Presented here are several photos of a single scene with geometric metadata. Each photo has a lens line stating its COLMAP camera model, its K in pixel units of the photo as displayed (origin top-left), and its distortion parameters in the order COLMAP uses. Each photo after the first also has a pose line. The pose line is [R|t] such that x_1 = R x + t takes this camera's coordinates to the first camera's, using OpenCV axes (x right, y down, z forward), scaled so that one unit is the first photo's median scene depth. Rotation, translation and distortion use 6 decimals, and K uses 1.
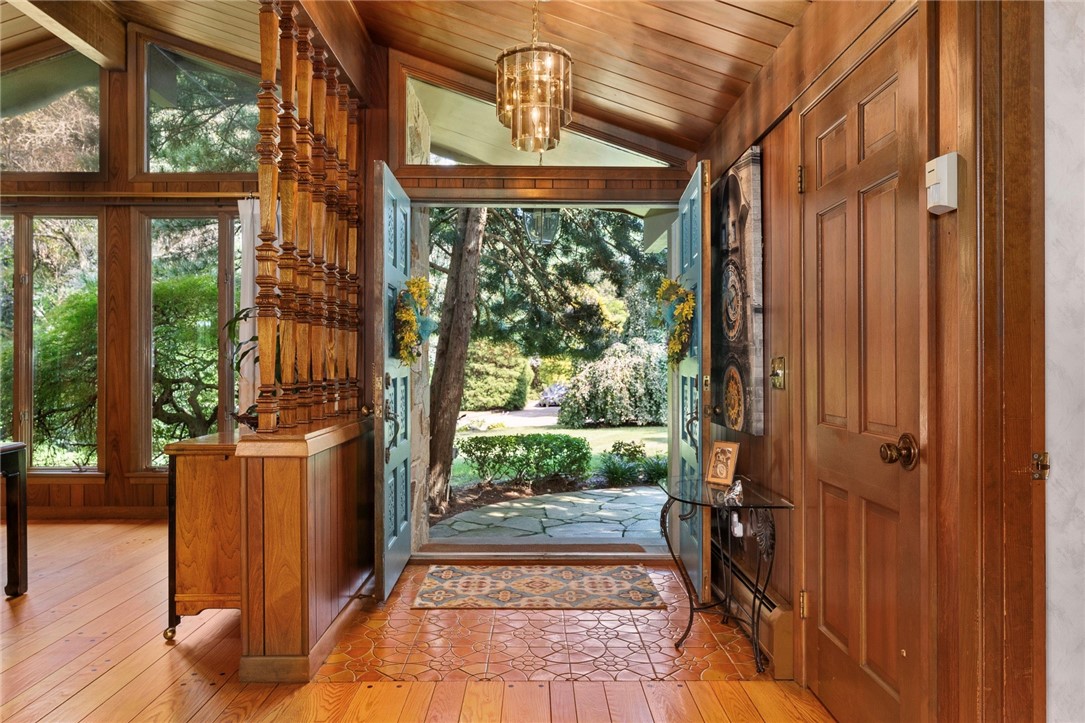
lens RADIAL K [[733.9, 0, 541.1], [0, 733.9, 362.4], [0, 0, 1]] dist [0.009102, 0.000460]
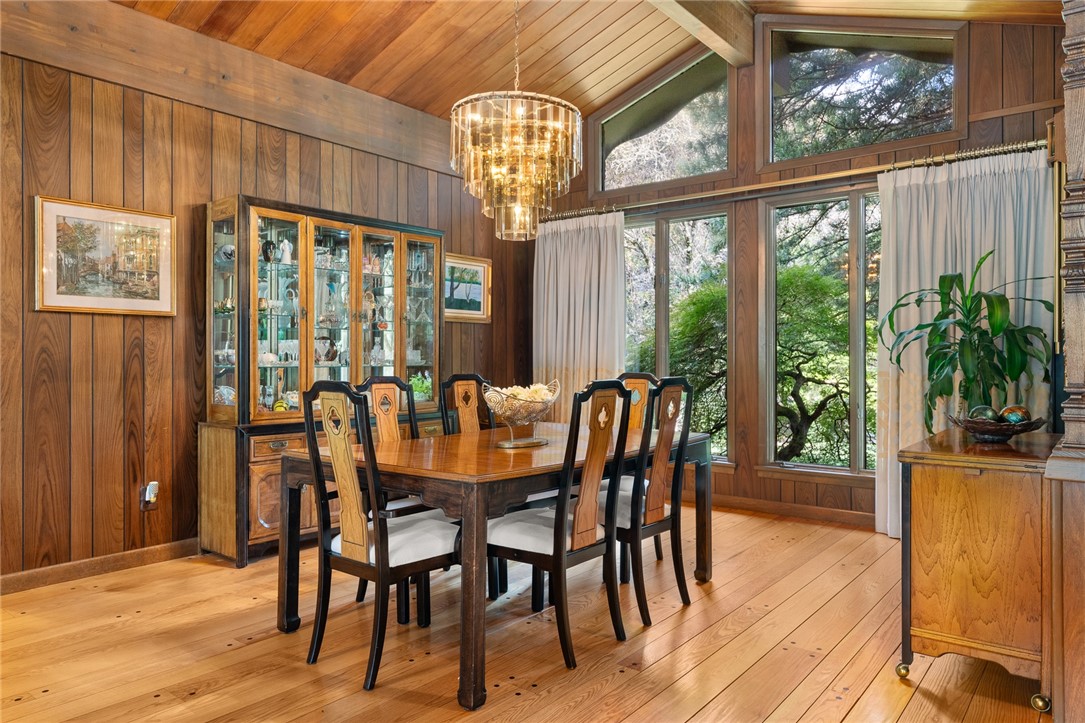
lens RADIAL K [[733.9, 0, 546.6], [0, 733.9, 359.1], [0, 0, 1]] dist [0.009102, 0.000460]
pose [[0.786614, 0.002053, -0.617441, -0.168972], [0.000717, 0.999991, 0.004239, 0.000871], [0.617444, -0.003777, 0.786606, 0.039854]]
